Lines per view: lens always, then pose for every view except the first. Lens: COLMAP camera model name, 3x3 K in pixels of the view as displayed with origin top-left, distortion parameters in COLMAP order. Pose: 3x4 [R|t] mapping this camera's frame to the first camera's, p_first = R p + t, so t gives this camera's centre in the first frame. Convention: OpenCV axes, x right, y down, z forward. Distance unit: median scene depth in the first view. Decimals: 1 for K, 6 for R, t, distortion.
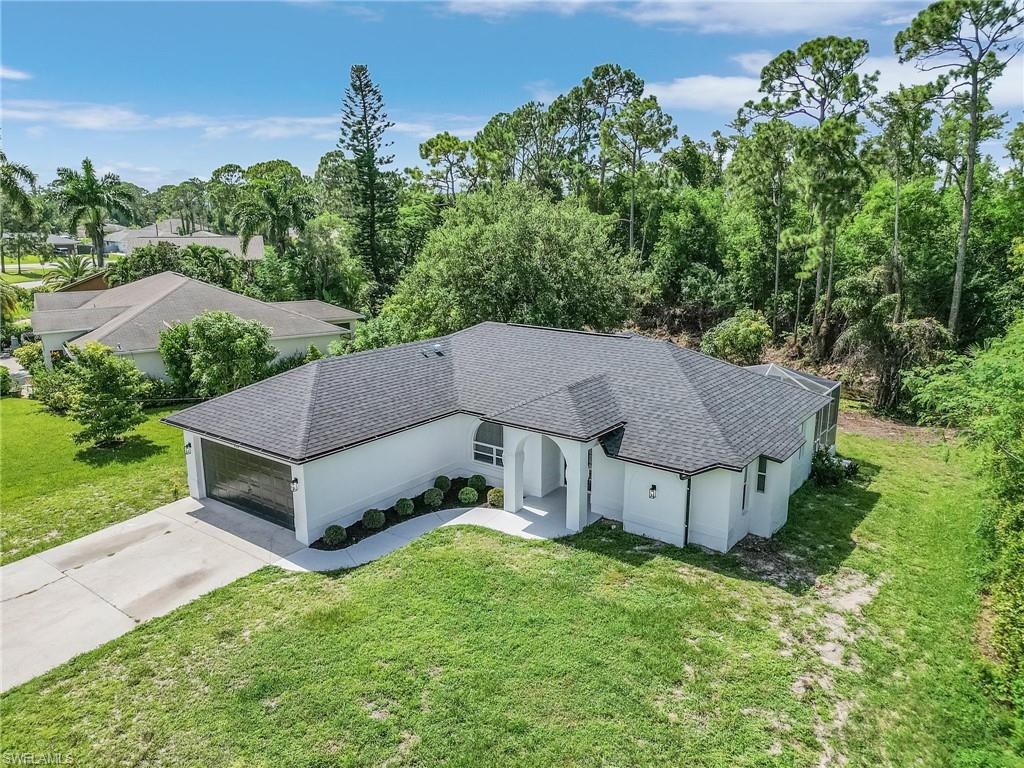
lens RADIAL K [[712.4, 0, 512.0], [0, 712.4, 384.0], [0, 0, 1]] dist [0.058566, -0.003806]
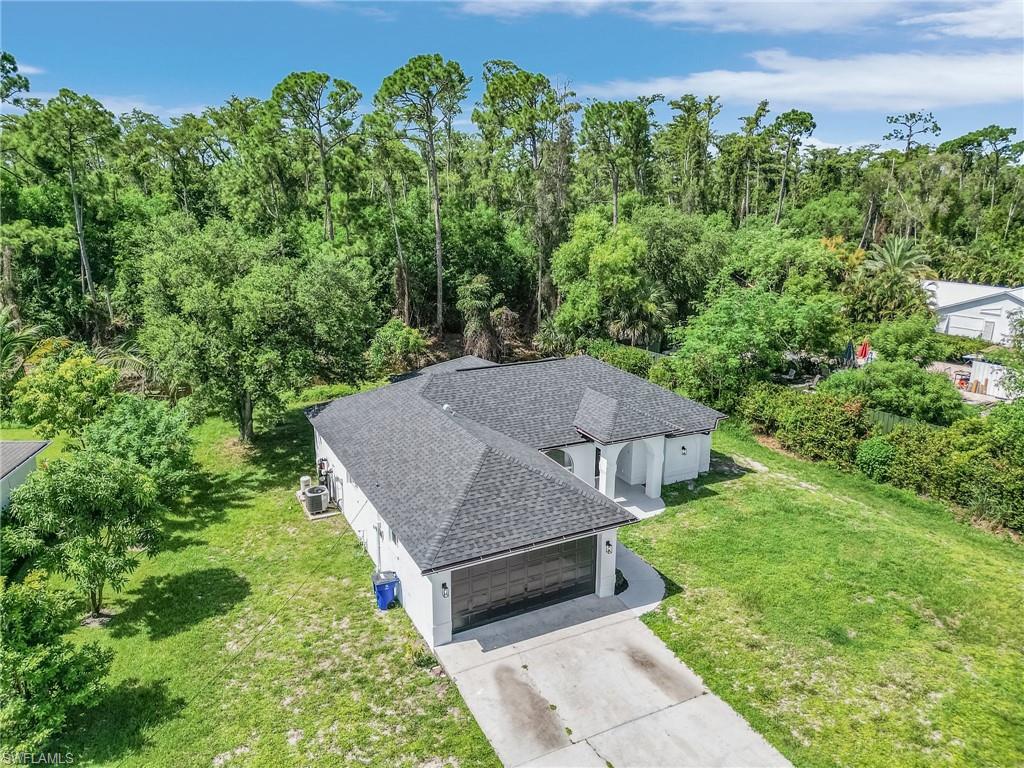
lens RADIAL K [[712.4, 0, 512.0], [0, 712.4, 384.0], [0, 0, 1]] dist [0.058566, -0.003806]
pose [[0.443181, -0.241960, 0.863160, -1.314651], [0.192538, 0.966105, 0.171960, -0.338034], [-0.875511, 0.089981, 0.474746, 0.604482]]
